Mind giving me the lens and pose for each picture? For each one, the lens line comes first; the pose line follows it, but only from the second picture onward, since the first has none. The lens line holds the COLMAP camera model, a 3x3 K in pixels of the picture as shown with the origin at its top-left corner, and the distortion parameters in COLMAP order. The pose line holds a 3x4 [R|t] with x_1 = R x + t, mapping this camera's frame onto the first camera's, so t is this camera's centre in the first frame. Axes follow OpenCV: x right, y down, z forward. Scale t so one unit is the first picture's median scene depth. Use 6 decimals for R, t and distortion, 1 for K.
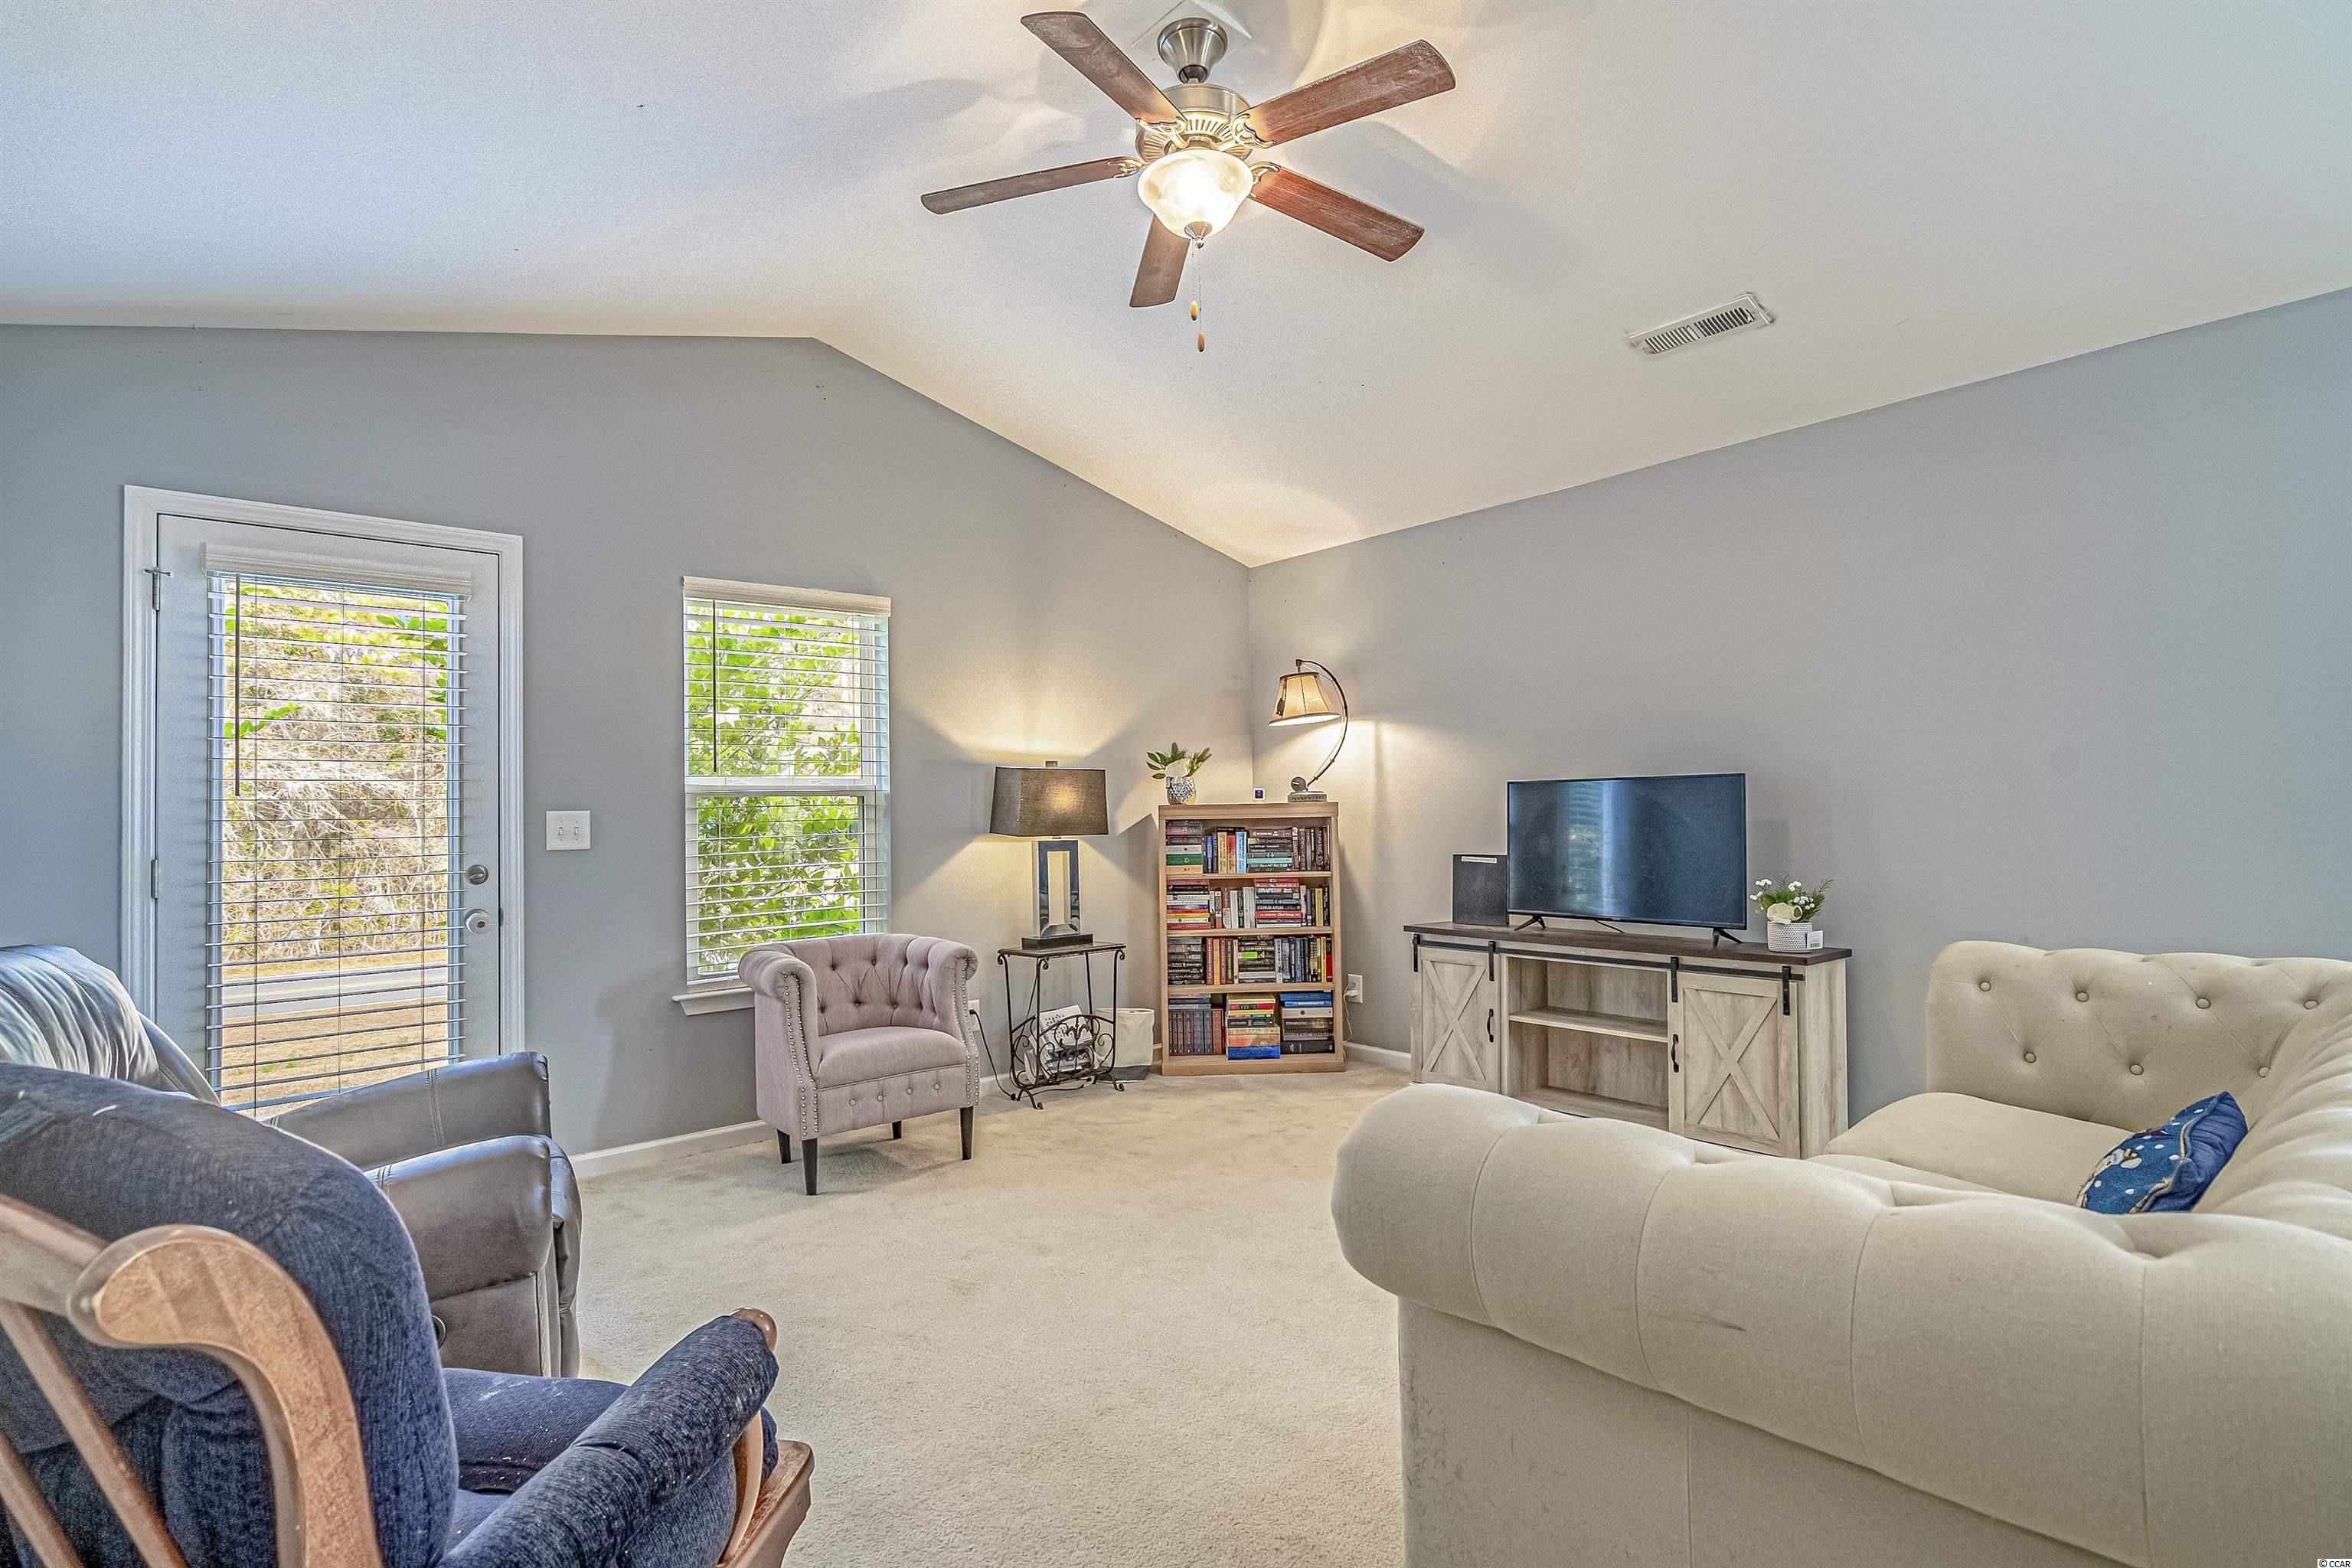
lens RADIAL K [[1113.0, 0, 1176.0], [0, 1113.0, 784.0], [0, 0, 1]] dist [-0.001536, 0.000445]
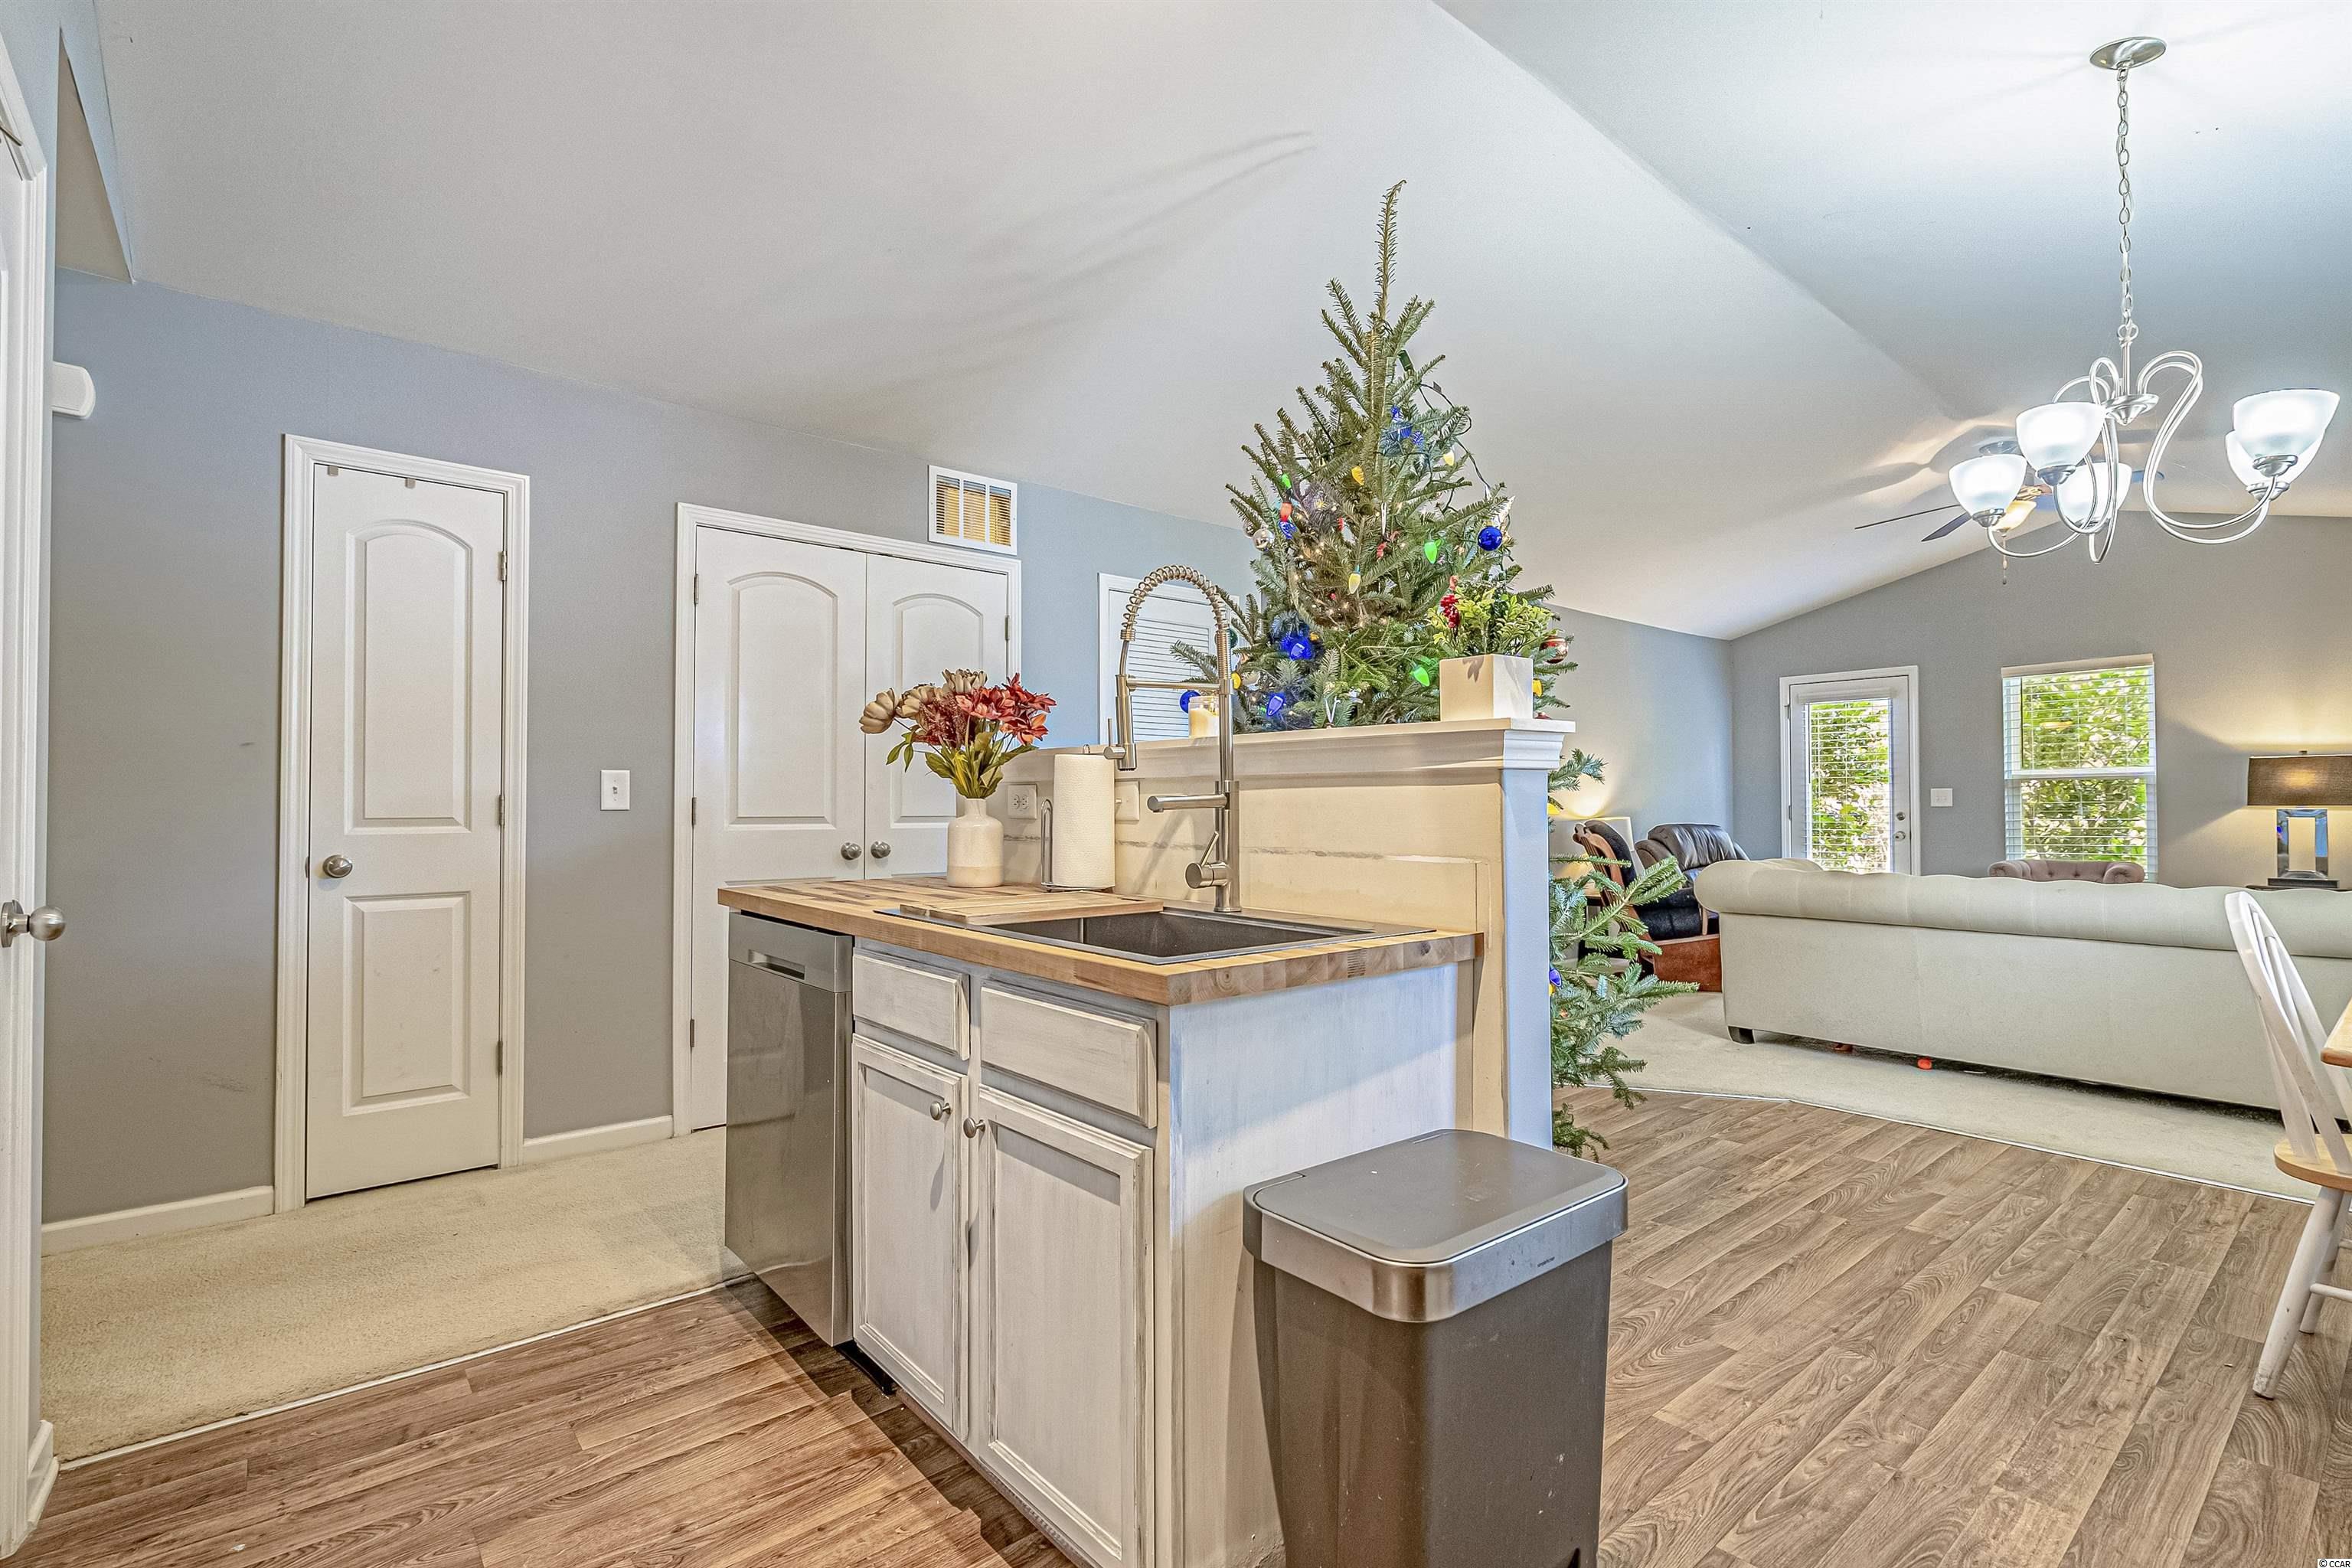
lens RADIAL K [[1092.8, 0, 1167.8], [0, 1092.8, 786.3], [0, 0, 1]] dist [-0.001979, -0.000221]
pose [[-0.022161, -0.002470, -0.999751, 1.178667], [0.030053, 0.999543, -0.003135, -0.013608], [0.999303, -0.030115, -0.022076, -0.331534]]
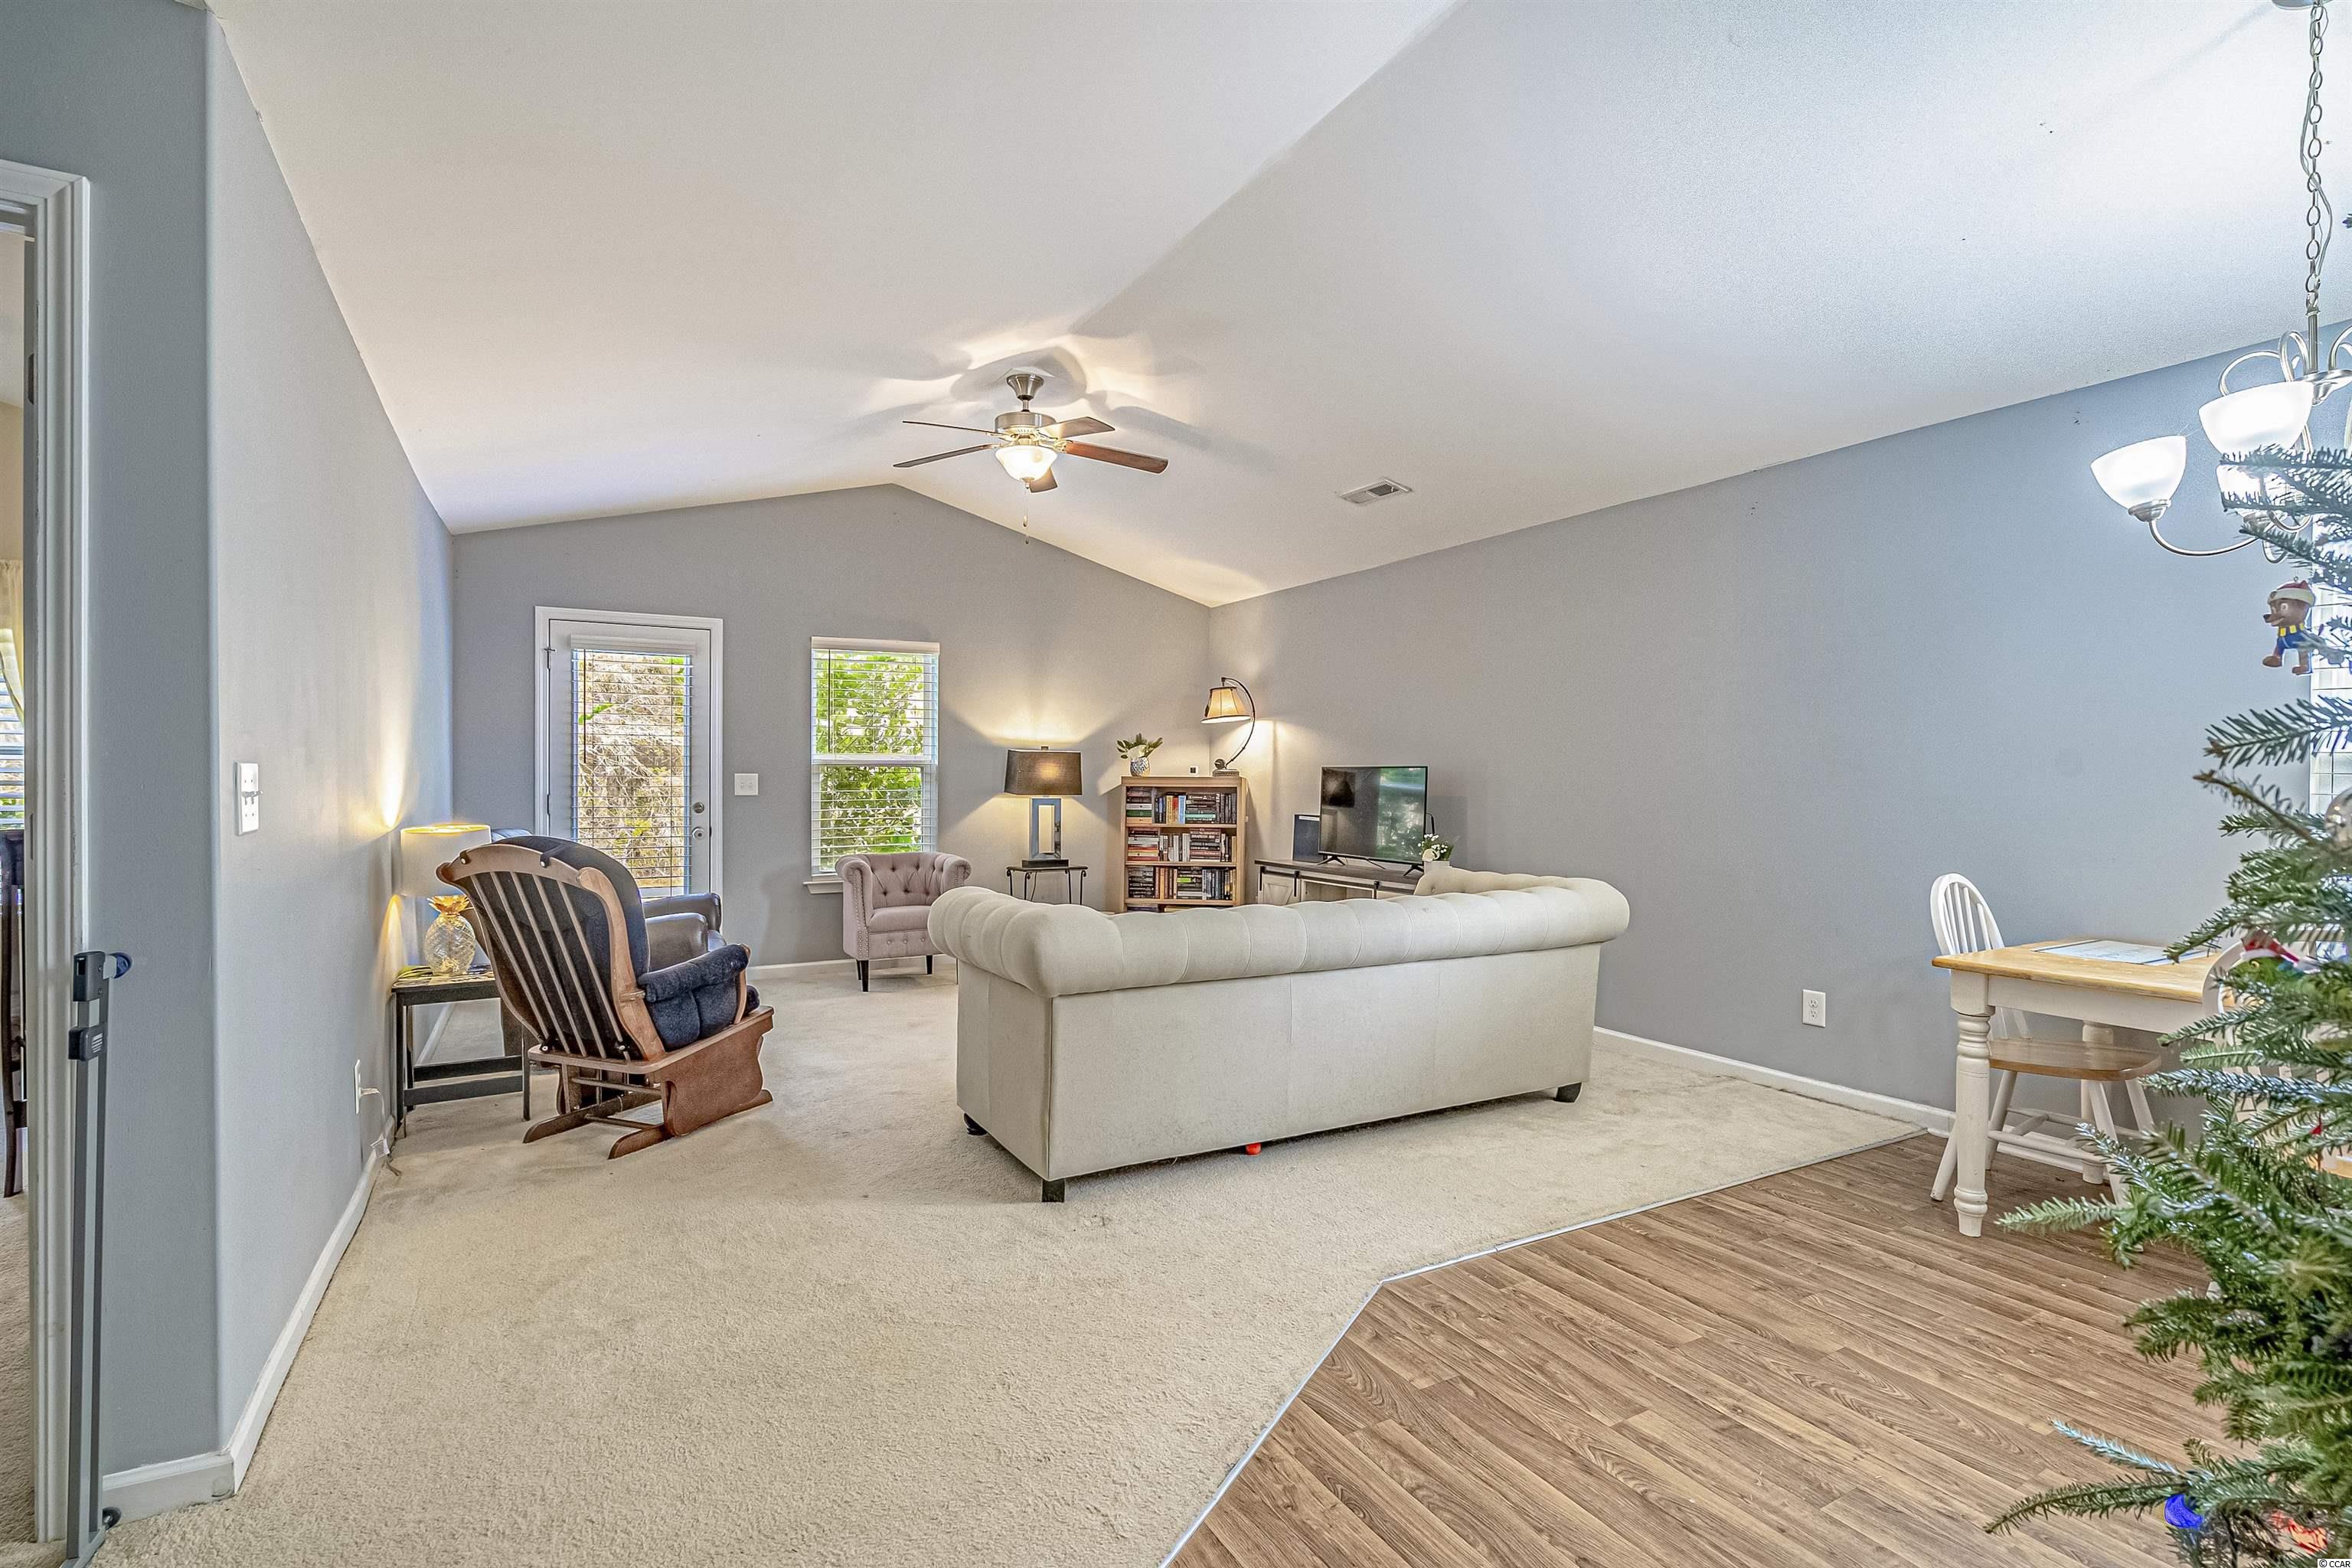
lens RADIAL K [[1092.8, 0, 1167.8], [0, 1092.8, 786.3], [0, 0, 1]] dist [-0.001979, -0.000221]
pose [[0.980690, 0.024400, -0.194042, 0.330532], [-0.017197, 0.999102, 0.038717, -0.025384], [0.194813, -0.034632, 0.980229, -0.422914]]
